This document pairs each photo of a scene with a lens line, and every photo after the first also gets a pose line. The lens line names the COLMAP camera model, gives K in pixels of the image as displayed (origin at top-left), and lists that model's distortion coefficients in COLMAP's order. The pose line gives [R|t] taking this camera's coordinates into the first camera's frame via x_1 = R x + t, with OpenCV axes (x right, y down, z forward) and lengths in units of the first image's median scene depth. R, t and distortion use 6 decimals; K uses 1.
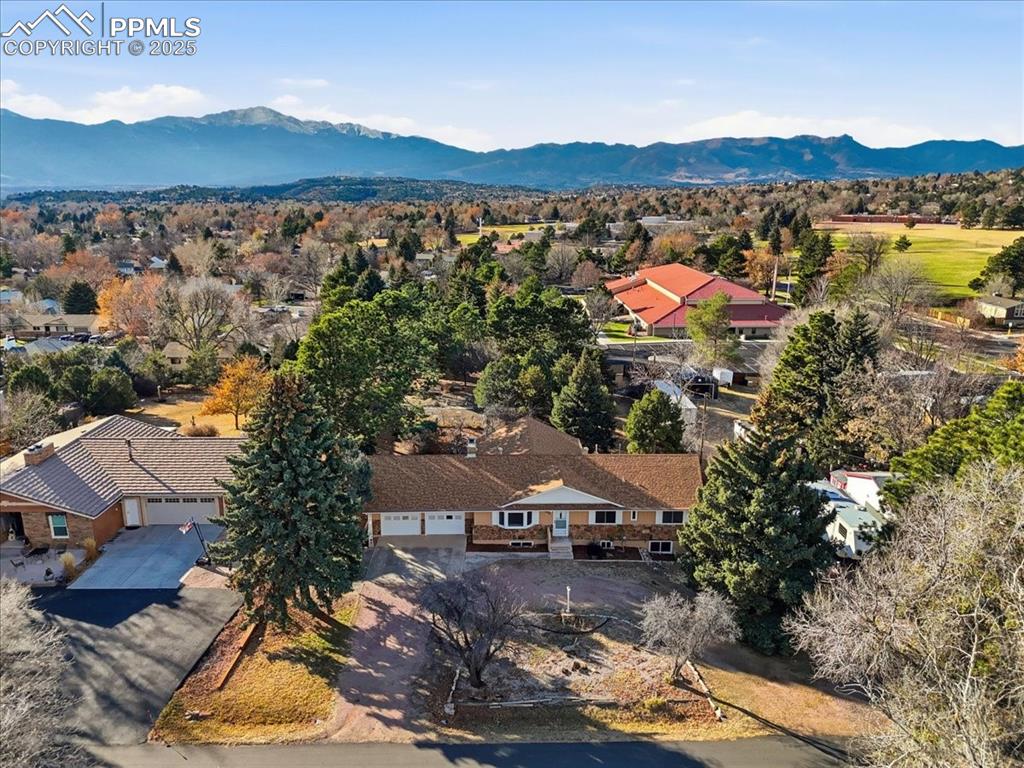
lens RADIAL K [[748.4, 0, 512.0], [0, 748.4, 384.0], [0, 0, 1]] dist [0.070671, -0.066880]
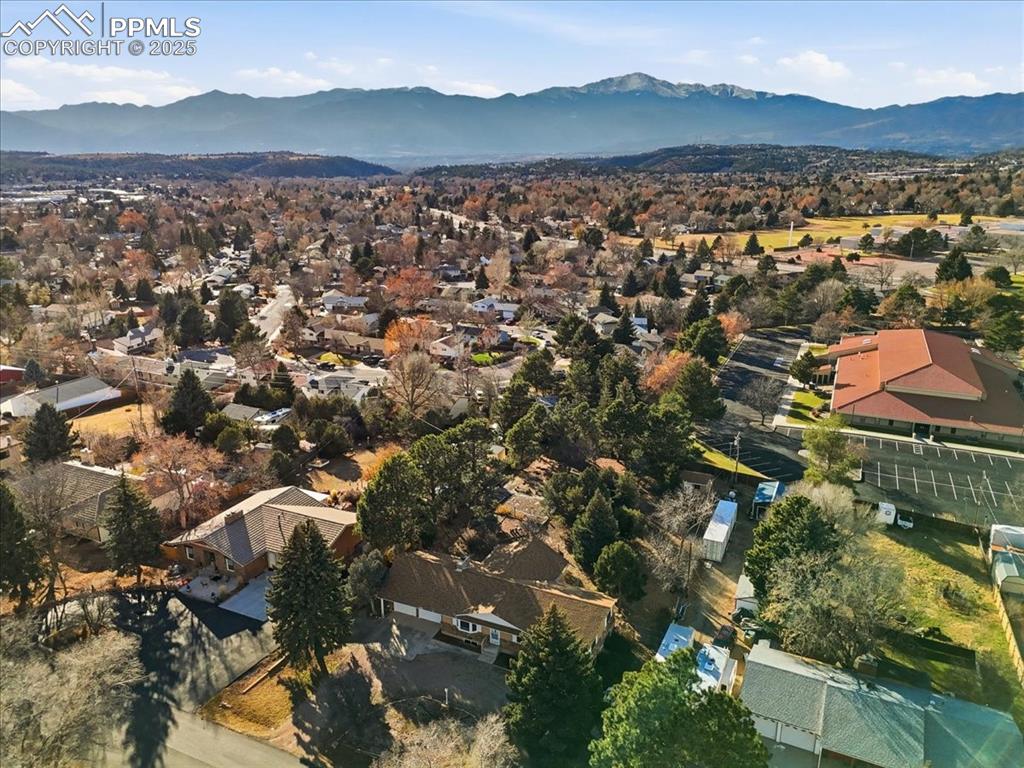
lens RADIAL K [[748.4, 0, 512.0], [0, 748.4, 384.0], [0, 0, 1]] dist [0.070671, -0.066880]
pose [[0.897052, 0.124694, -0.423968, 0.646157], [-0.105514, 0.992054, 0.068523, -0.395057], [0.429144, -0.016734, 0.903081, -0.283002]]
